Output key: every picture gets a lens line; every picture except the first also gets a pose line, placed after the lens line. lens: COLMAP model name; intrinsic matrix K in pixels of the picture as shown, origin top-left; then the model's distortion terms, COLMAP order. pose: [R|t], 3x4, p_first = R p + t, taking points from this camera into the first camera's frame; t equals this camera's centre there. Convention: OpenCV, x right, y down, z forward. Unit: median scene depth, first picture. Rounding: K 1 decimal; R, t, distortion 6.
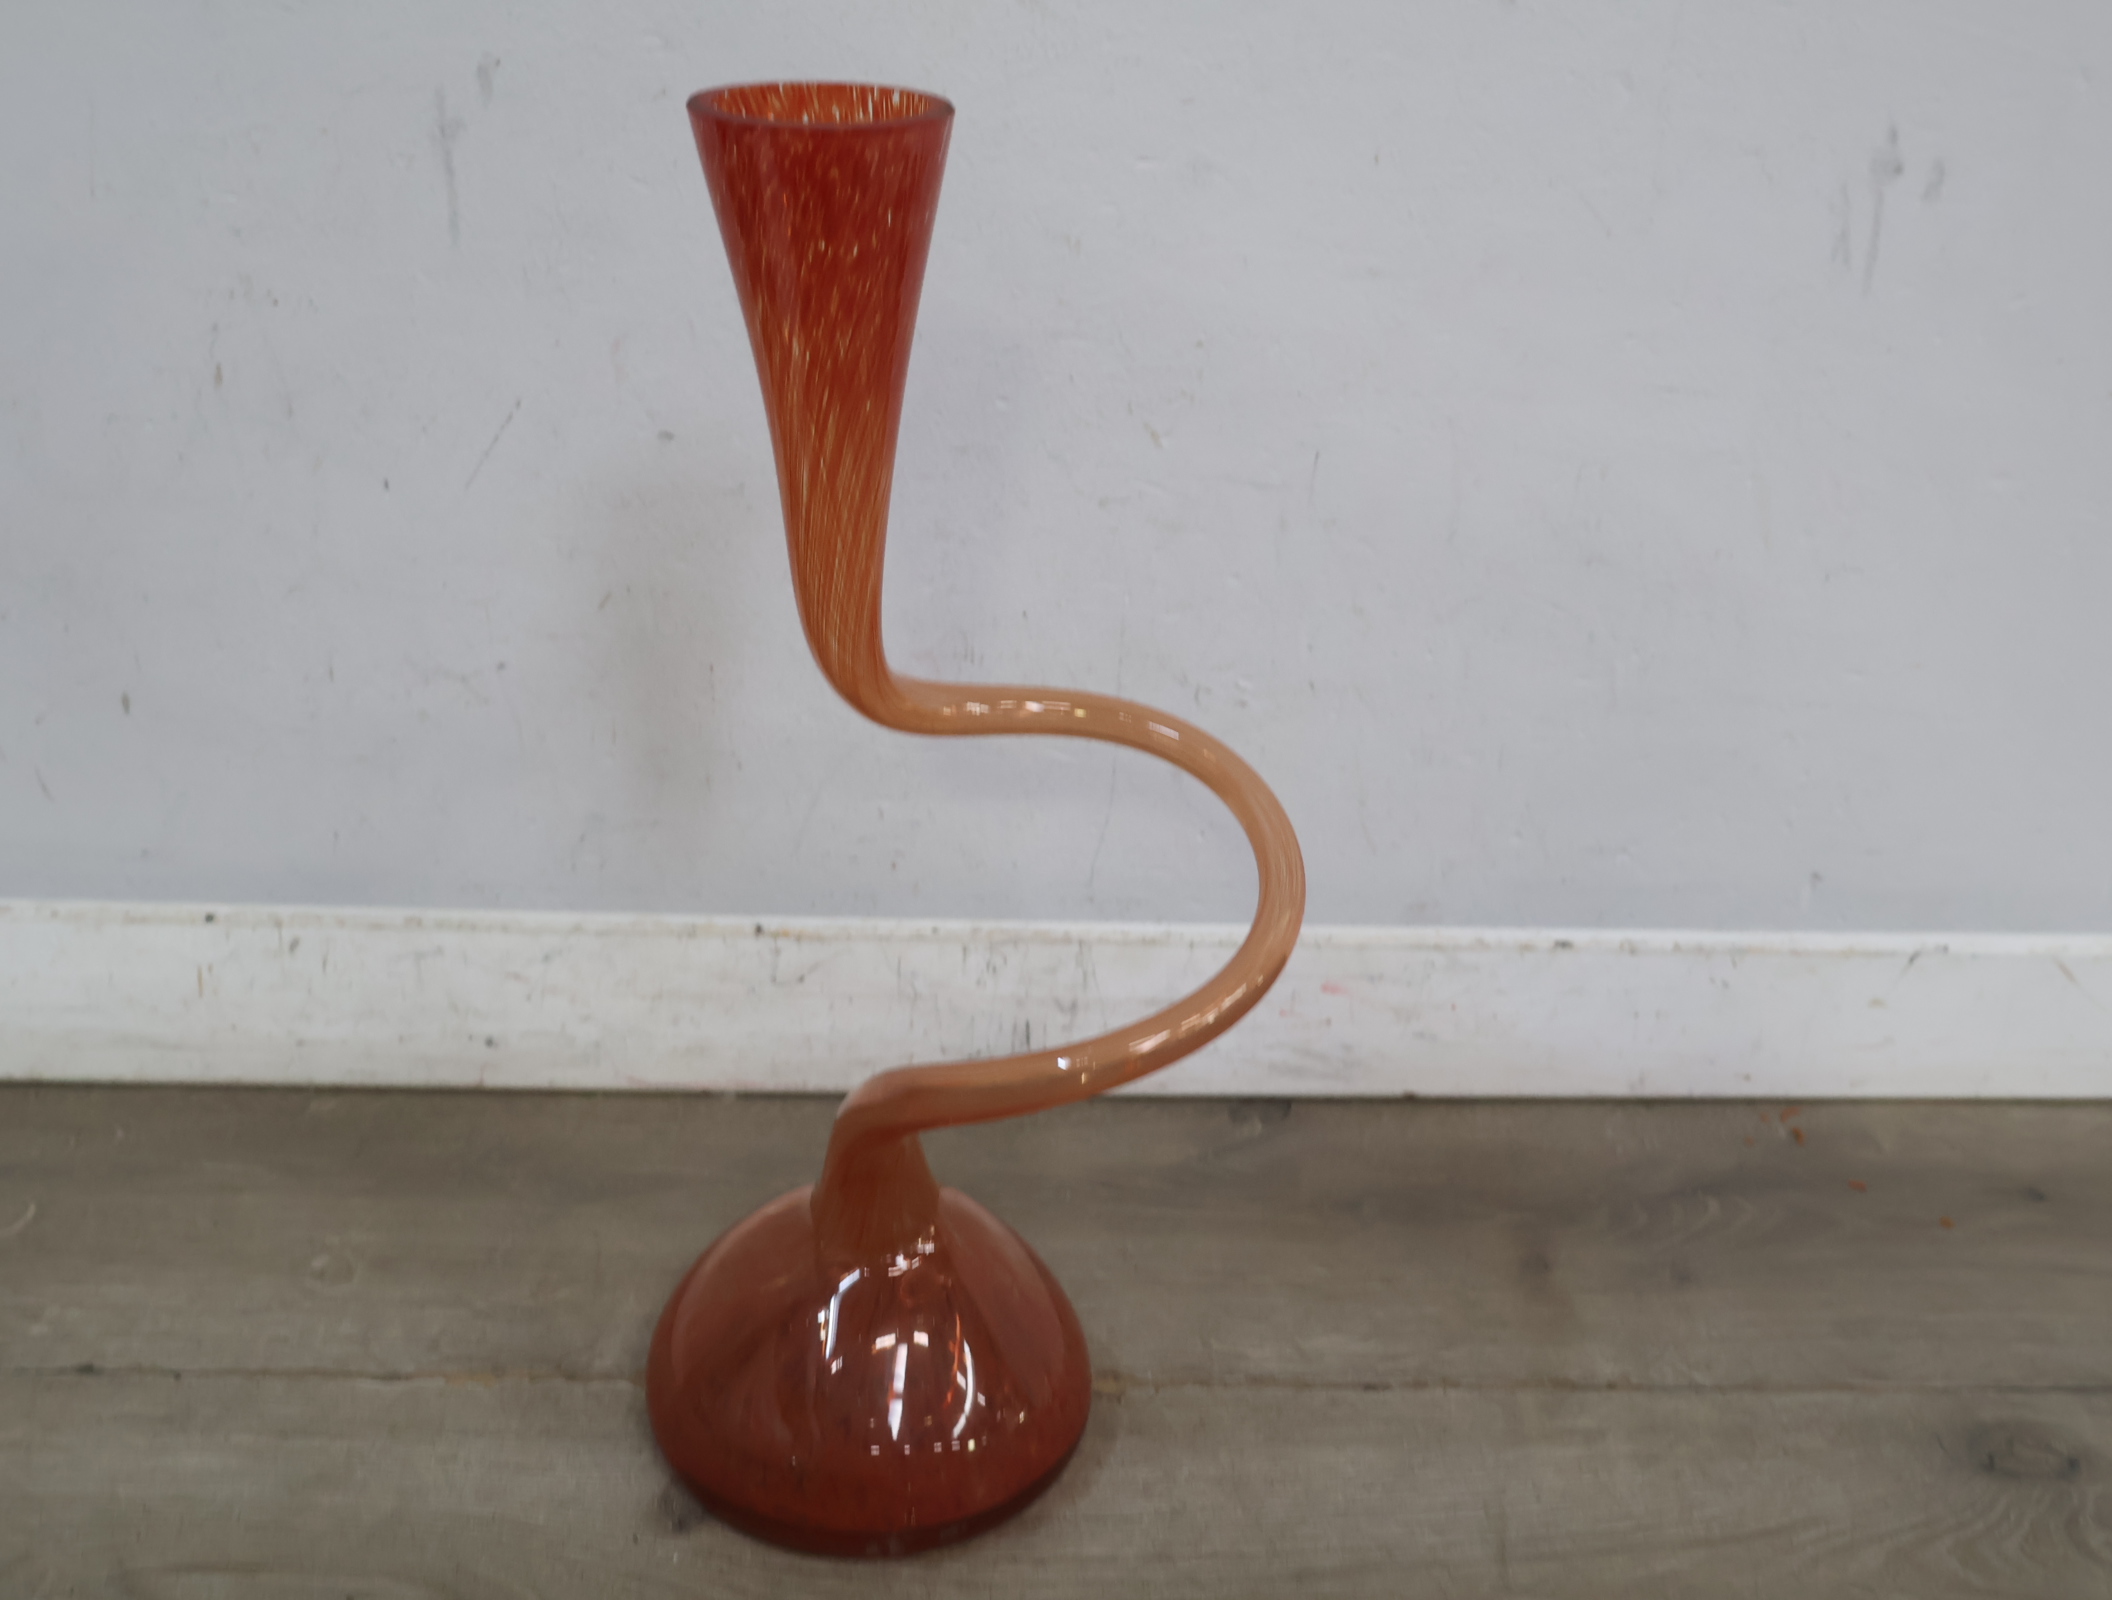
lens RADIAL K [[2345.6, 0, 1048.7], [0, 2345.6, 793.6], [0, 0, 1]] dist [0.009702, 0.000000]
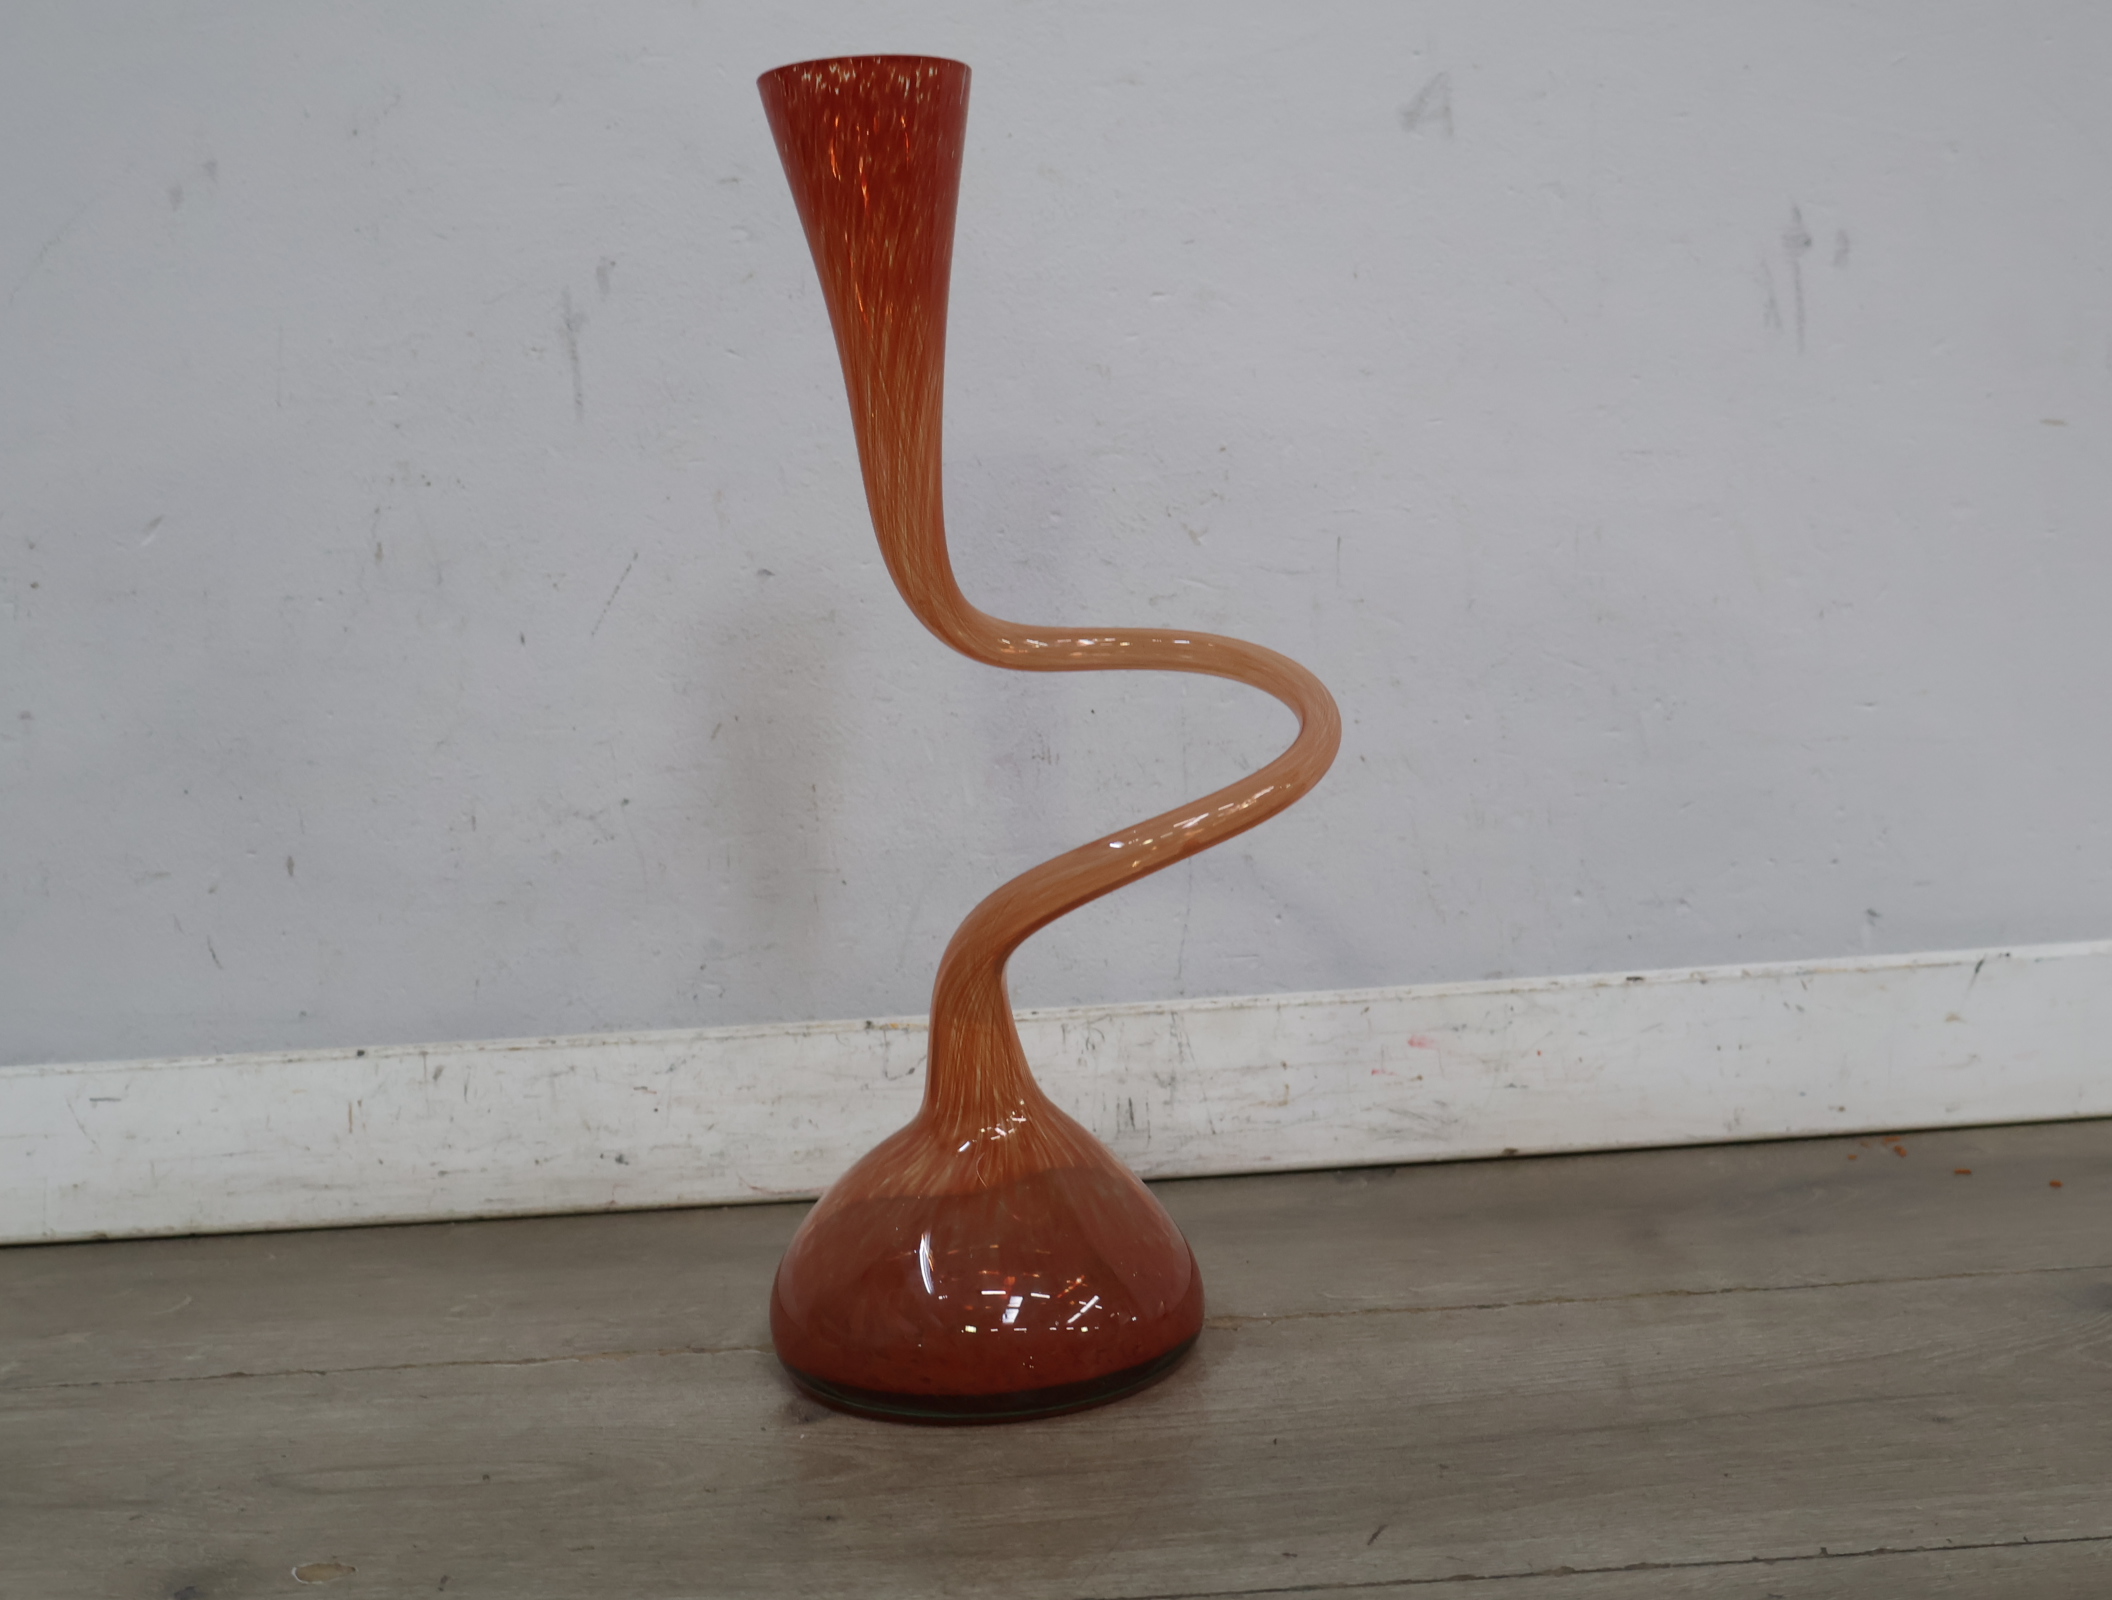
lens RADIAL K [[2345.6, 0, 1053.7], [0, 2345.6, 797.5], [0, 0, 1]] dist [0.009702, 0.000000]
pose [[0.994916, -0.092281, -0.040334, 0.012671], [0.074310, 0.942976, -0.324461, 0.332243], [0.067975, 0.319814, 0.945039, -0.032081]]
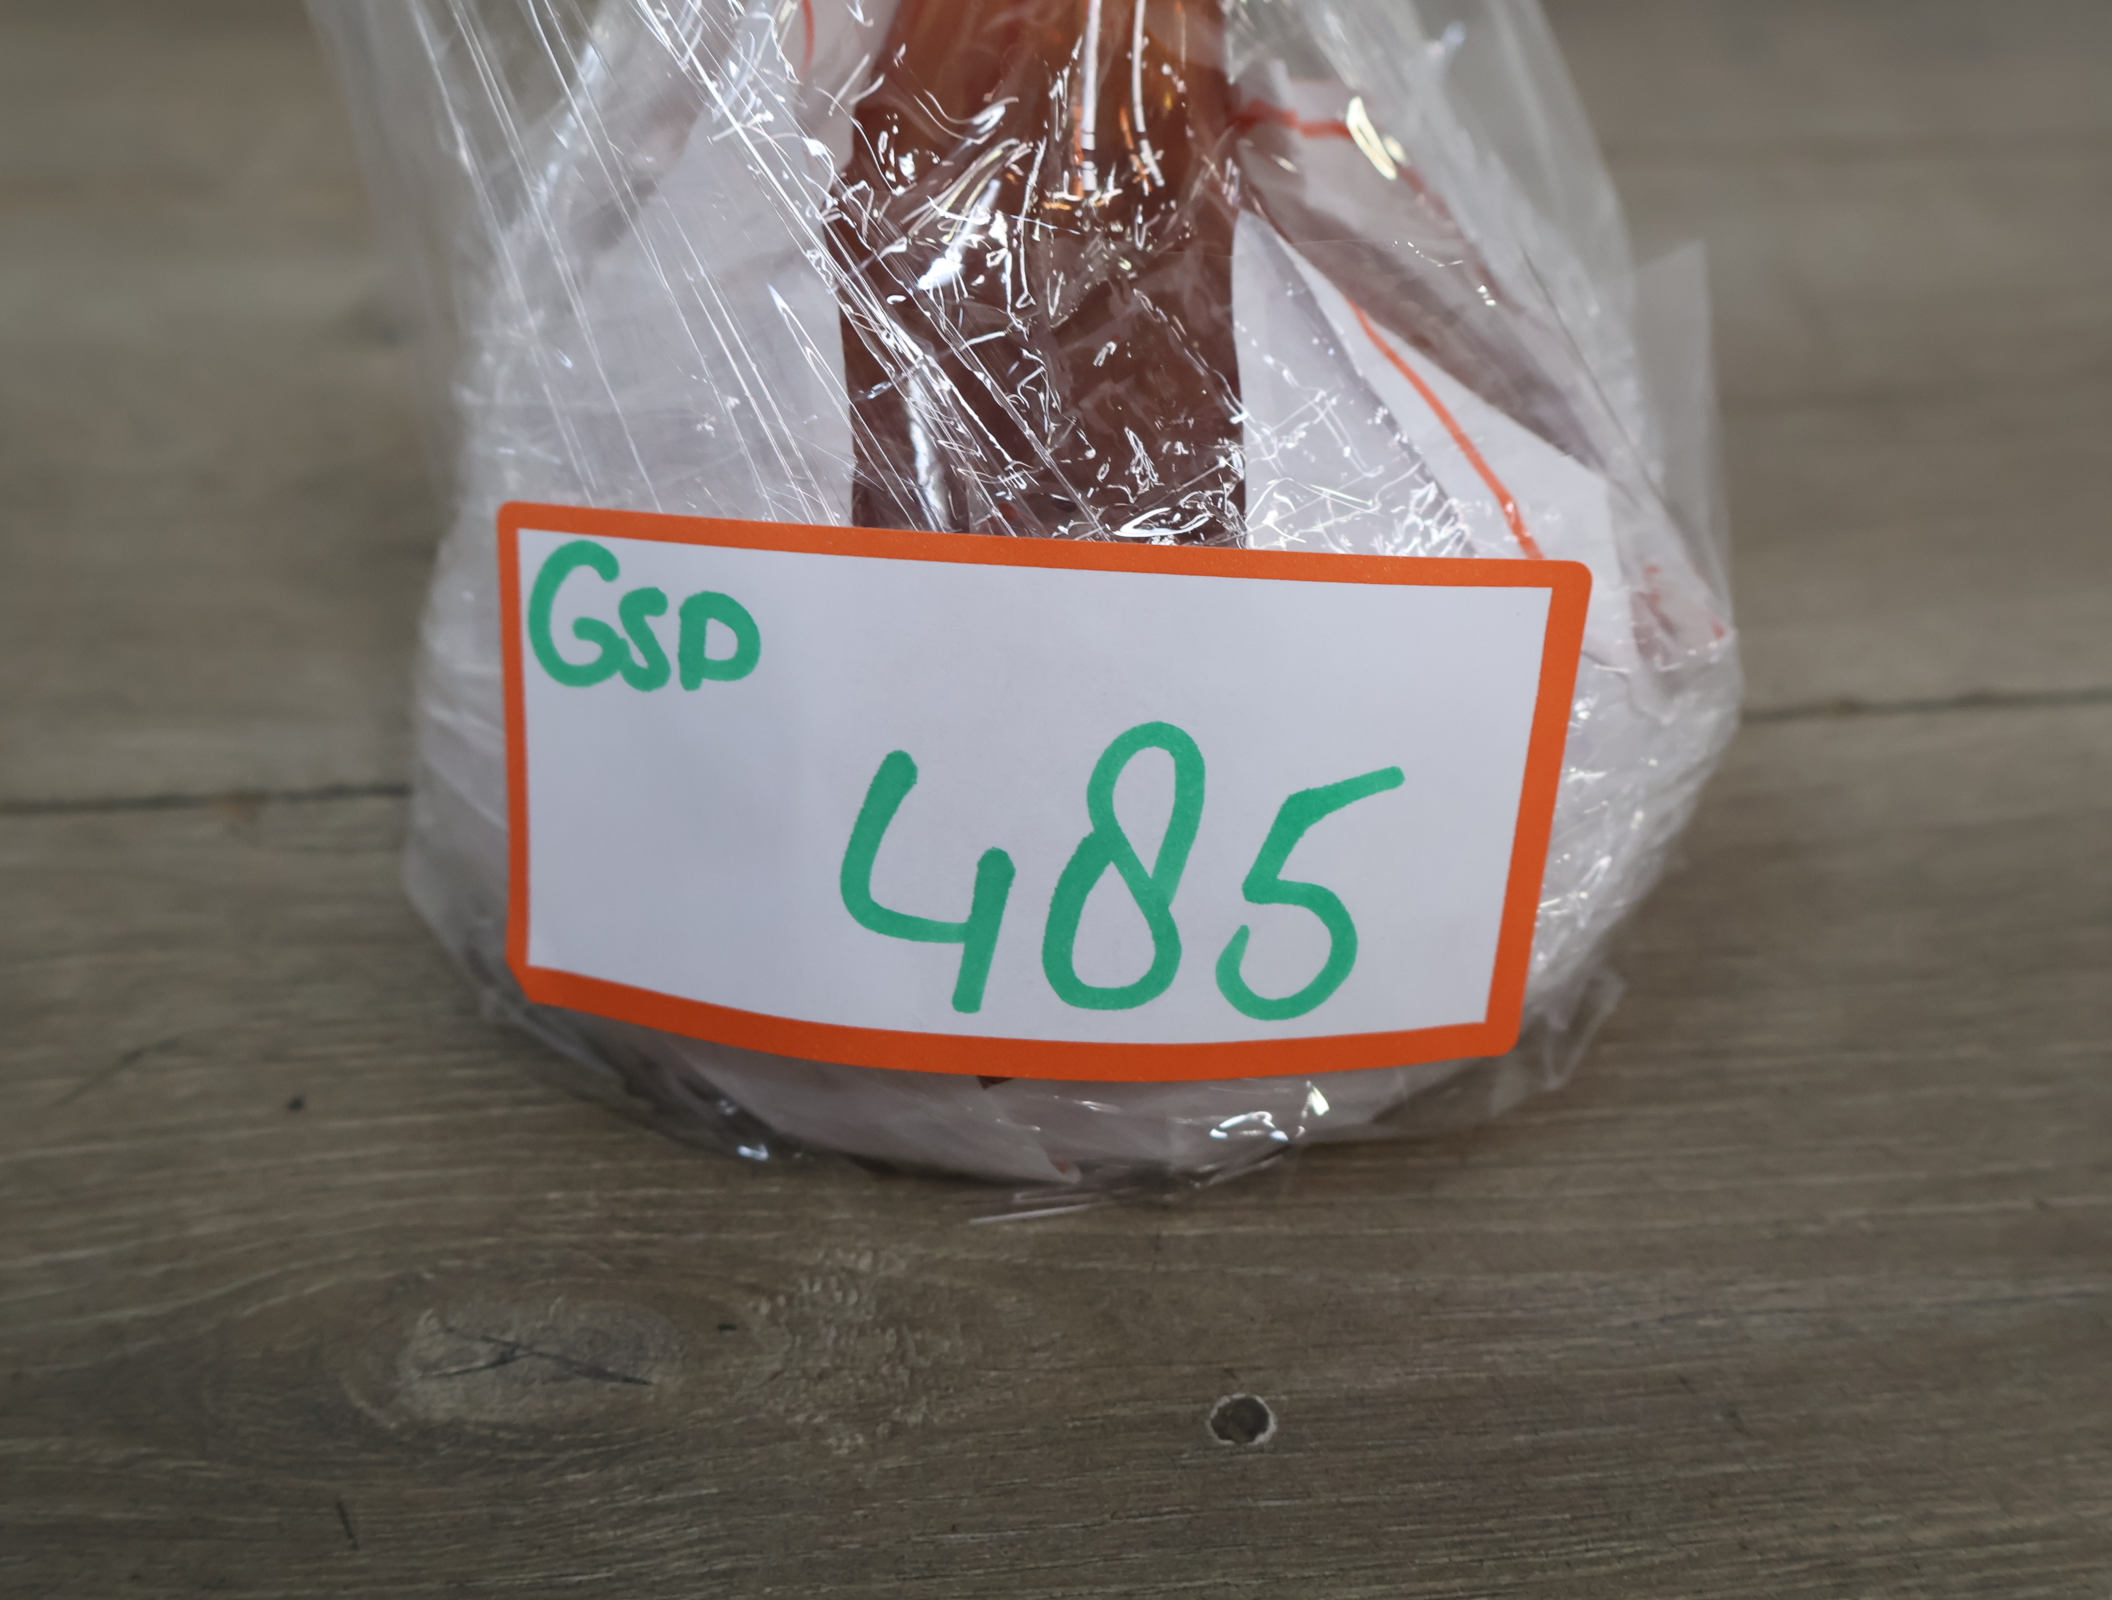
lens RADIAL K [[2345.6, 0, 1042.5], [0, 2345.6, 793.2], [0, 0, 1]] dist [0.009702, 0.000000]
pose [[0.995853, -0.066074, 0.062543, -0.036820], [0.053640, 0.981652, 0.182979, 0.272239], [-0.073485, -0.178866, 0.981125, 0.349049]]
